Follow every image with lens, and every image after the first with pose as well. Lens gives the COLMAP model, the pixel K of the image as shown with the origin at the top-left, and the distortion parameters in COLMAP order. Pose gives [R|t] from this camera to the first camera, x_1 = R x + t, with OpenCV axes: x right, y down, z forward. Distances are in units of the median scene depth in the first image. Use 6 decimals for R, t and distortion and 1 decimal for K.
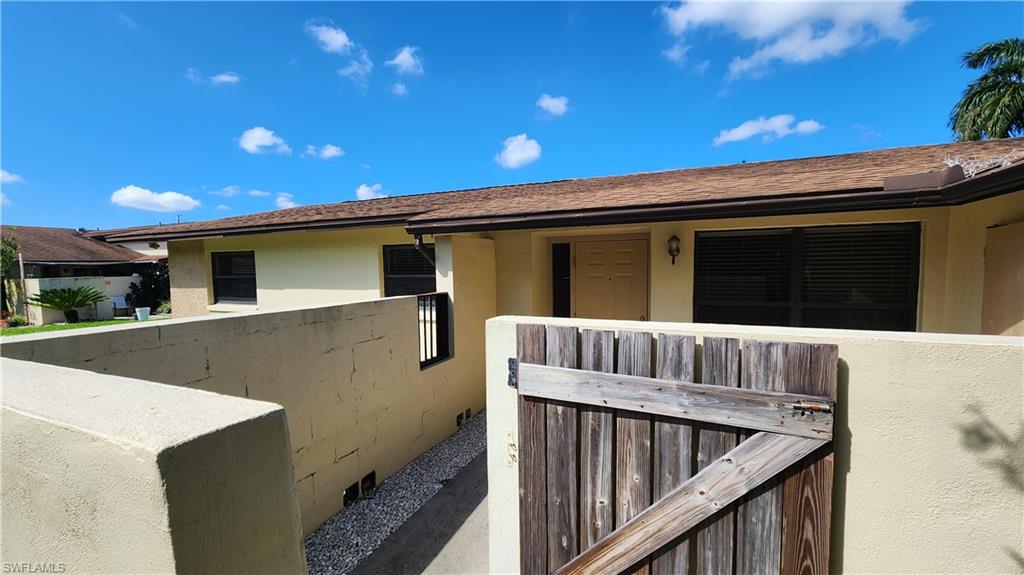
lens RADIAL K [[416.9, 0, 509.0], [0, 416.9, 290.8], [0, 0, 1]] dist [-0.003614, -0.000447]
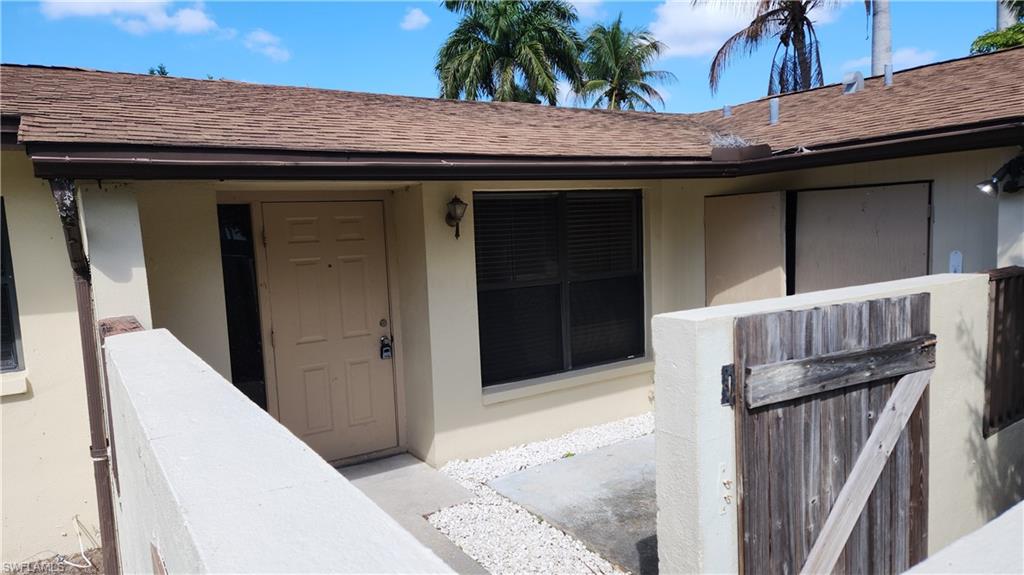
lens RADIAL K [[682.7, 0, 509.5], [0, 682.7, 295.5], [0, 0, 1]] dist [0.043689, -0.024707]
pose [[0.551970, -0.097848, 0.828103, -1.311016], [0.082681, 0.994620, 0.062413, -0.076599], [-0.829754, 0.034018, 0.557091, 0.697802]]
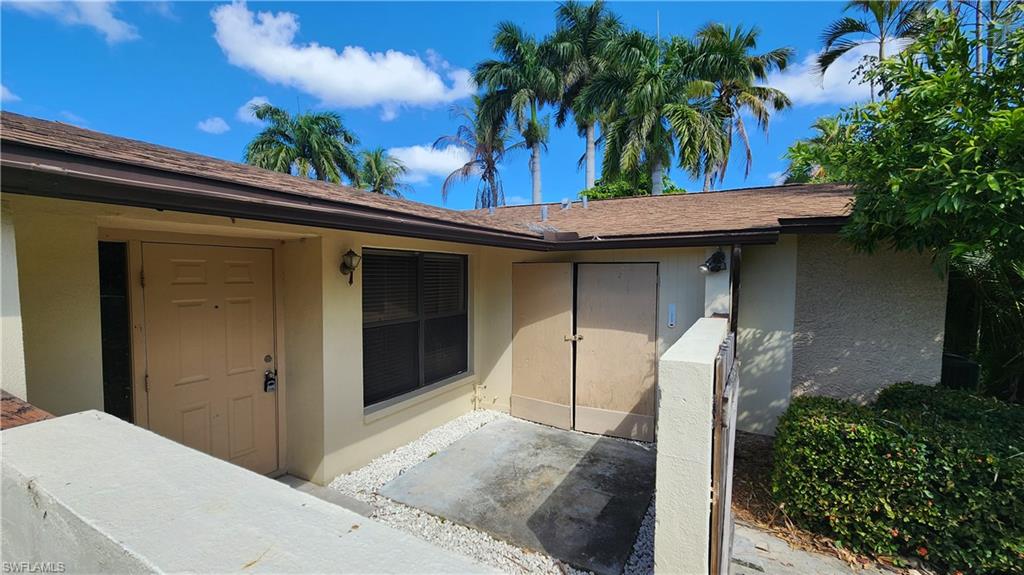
lens RADIAL K [[416.9, 0, 517.0], [0, 416.9, 292.0], [0, 0, 1]] dist [-0.003614, -0.000447]
pose [[0.075978, -0.029883, 0.996662, -1.045871], [0.049937, 0.998411, 0.026129, -0.132209], [-0.995858, 0.047785, 0.077350, 1.484644]]
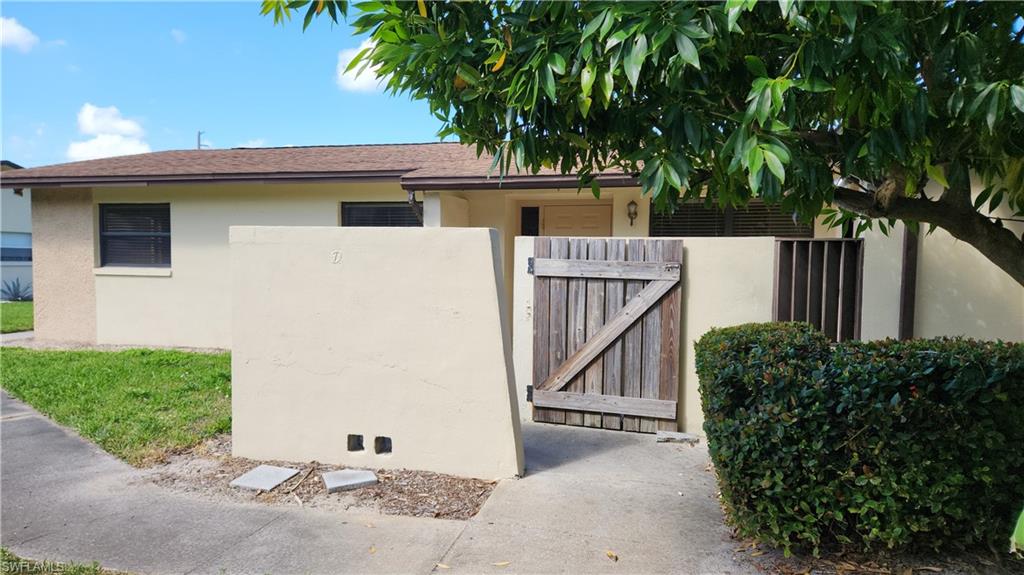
lens RADIAL K [[682.7, 0, 505.1], [0, 682.7, 290.0], [0, 0, 1]] dist [0.043689, -0.024707]
pose [[0.988066, 0.021623, 0.152507, -0.590344], [-0.018802, 0.999625, -0.019918, 0.394755], [-0.152881, 0.016813, 0.988102, -2.030293]]
